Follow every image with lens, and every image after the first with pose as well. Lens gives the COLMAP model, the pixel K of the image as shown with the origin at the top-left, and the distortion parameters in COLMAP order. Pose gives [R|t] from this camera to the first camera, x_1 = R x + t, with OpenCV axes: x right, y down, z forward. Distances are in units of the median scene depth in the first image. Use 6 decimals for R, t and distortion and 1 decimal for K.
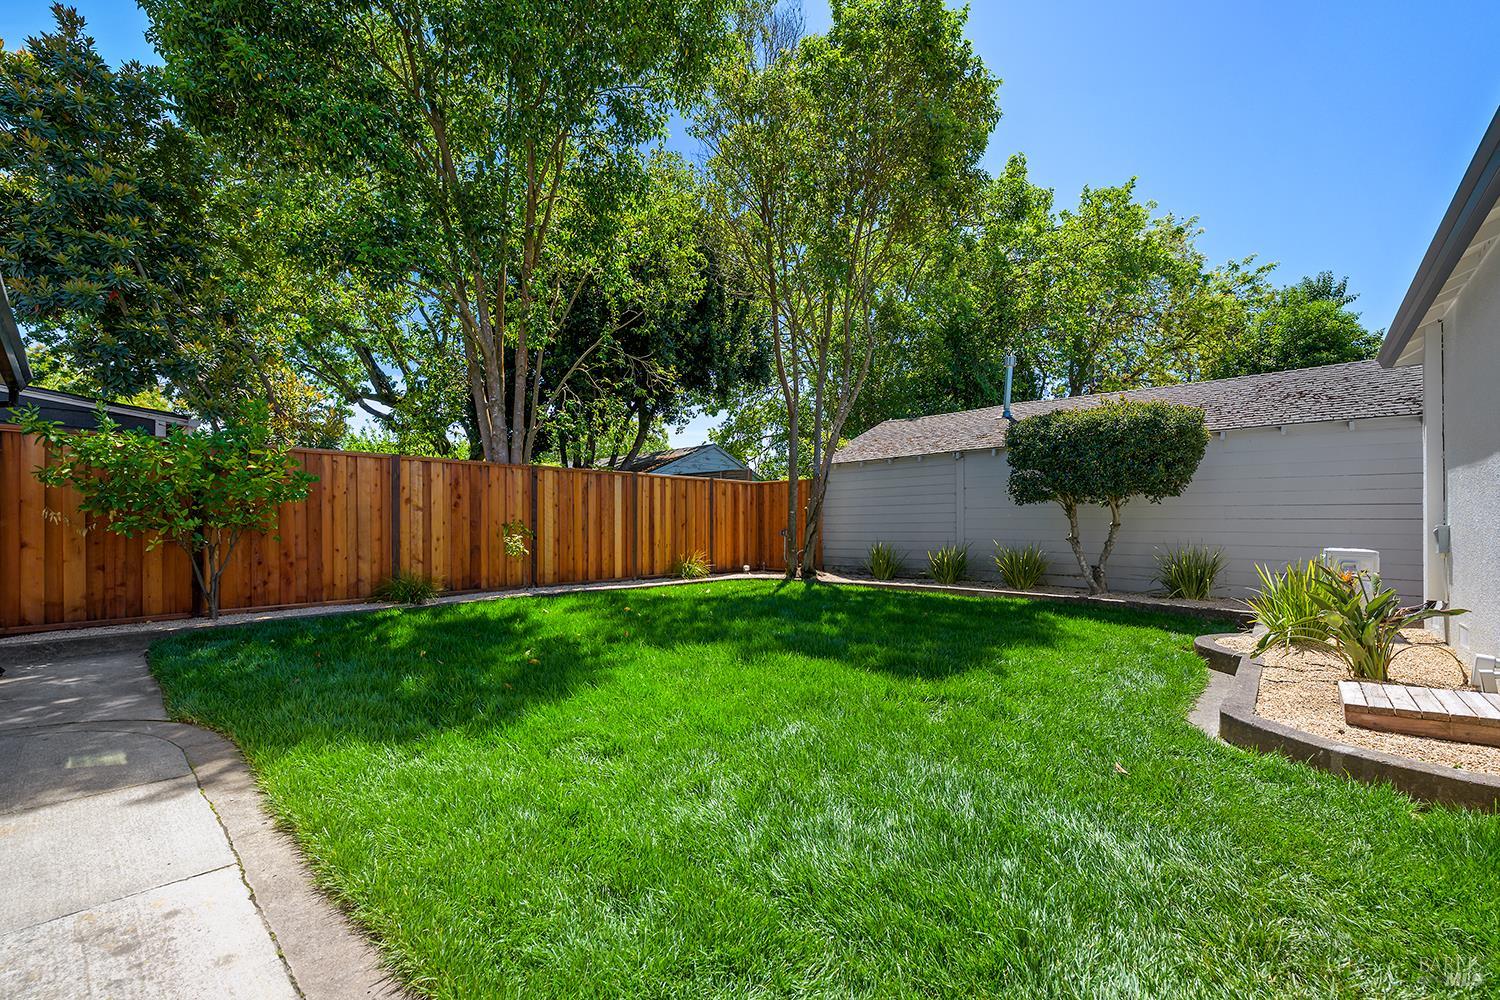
lens RADIAL K [[625.0, 0, 769.3], [0, 625.0, 522.3], [0, 0, 1]] dist [-0.000943, -0.000045]
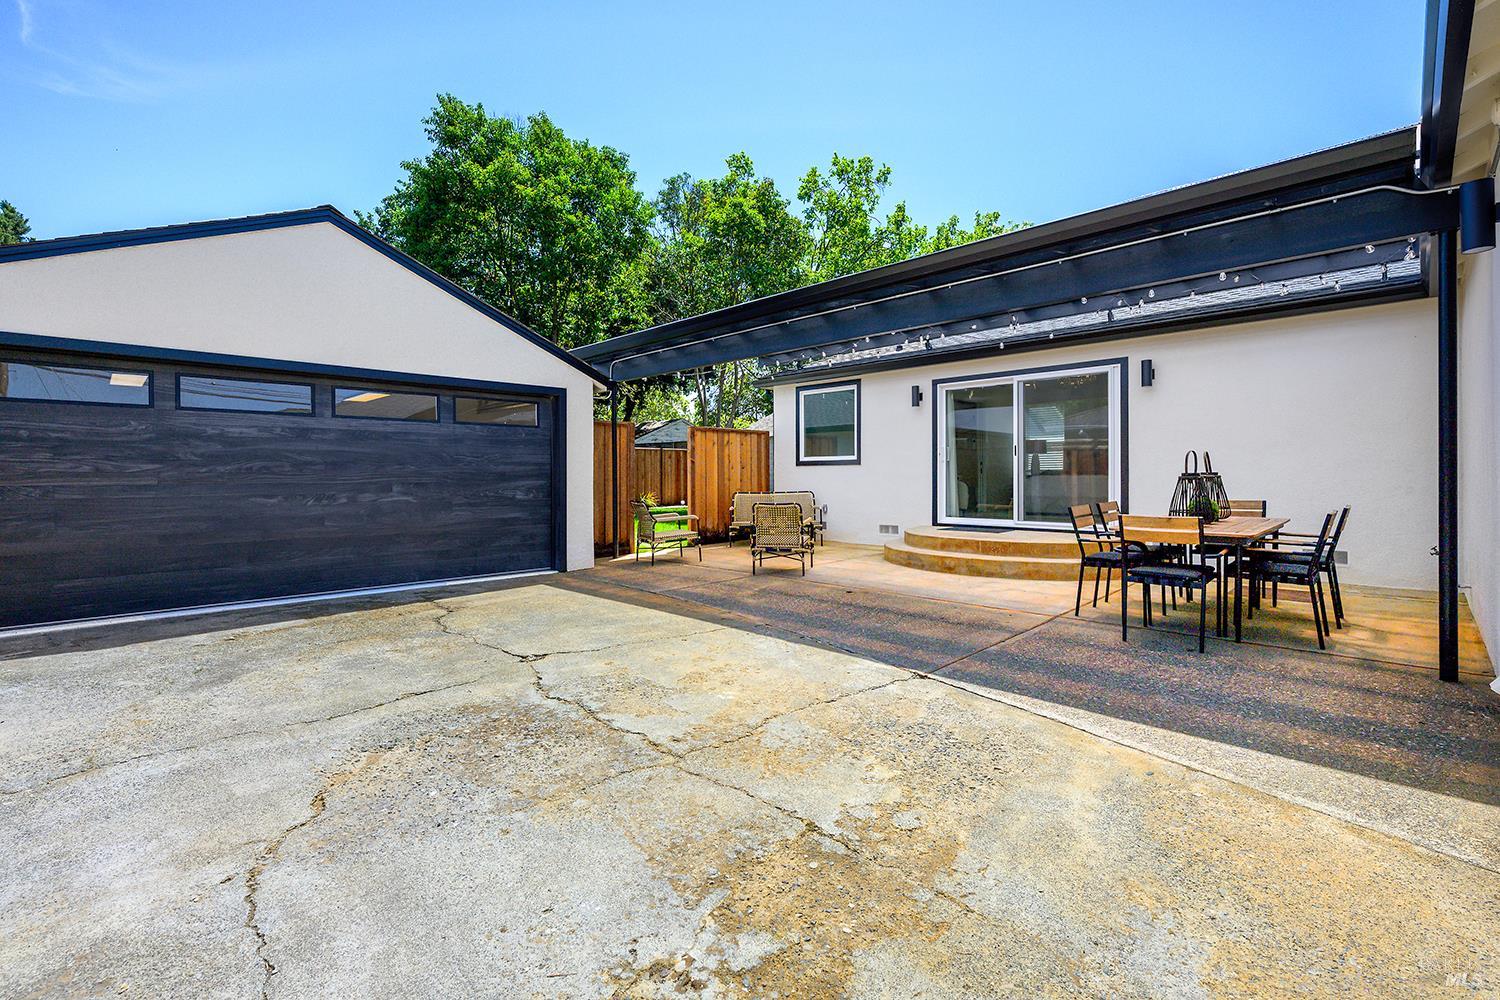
lens RADIAL K [[650.7, 0, 743.0], [0, 650.7, 485.7], [0, 0, 1]] dist [-0.001556, 0.000494]
pose [[0.995893, -0.005552, -0.090369, 0.306429], [0.007015, 0.999849, 0.015878, 0.003103], [0.090267, -0.016446, 0.995782, -0.763976]]
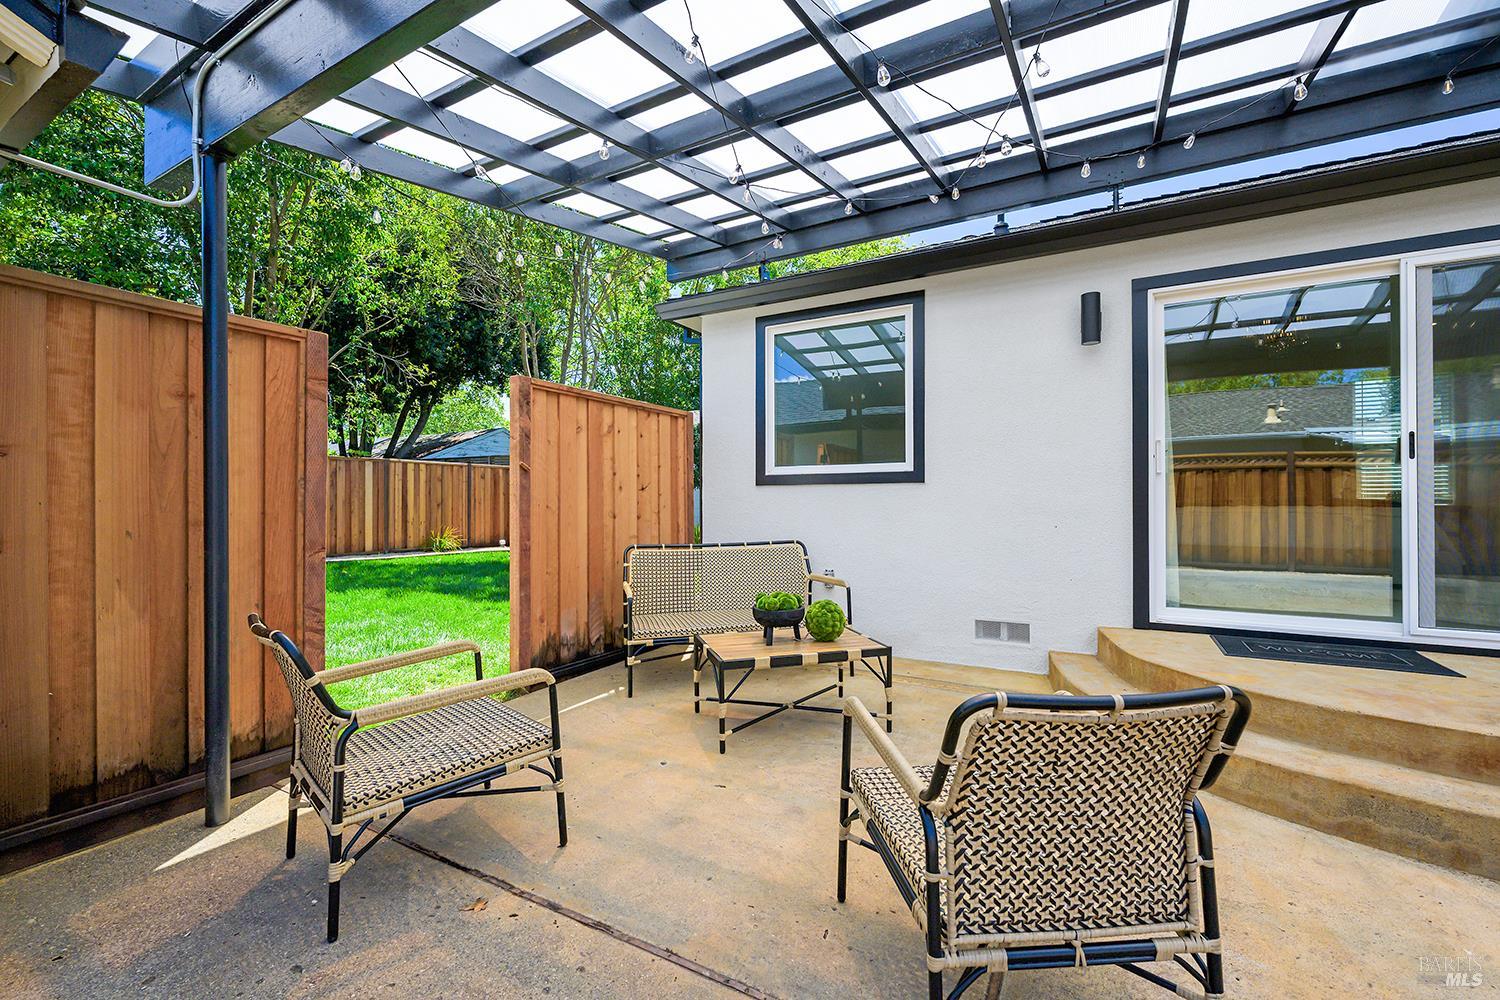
lens RADIAL K [[650.7, 0, 755.4], [0, 650.7, 497.6], [0, 0, 1]] dist [-0.001556, 0.000494]
pose [[0.982859, -0.003375, 0.184328, 0.220035], [0.004562, 0.999971, -0.006016, 0.001007], [-0.184303, 0.006753, 0.982846, -0.276889]]
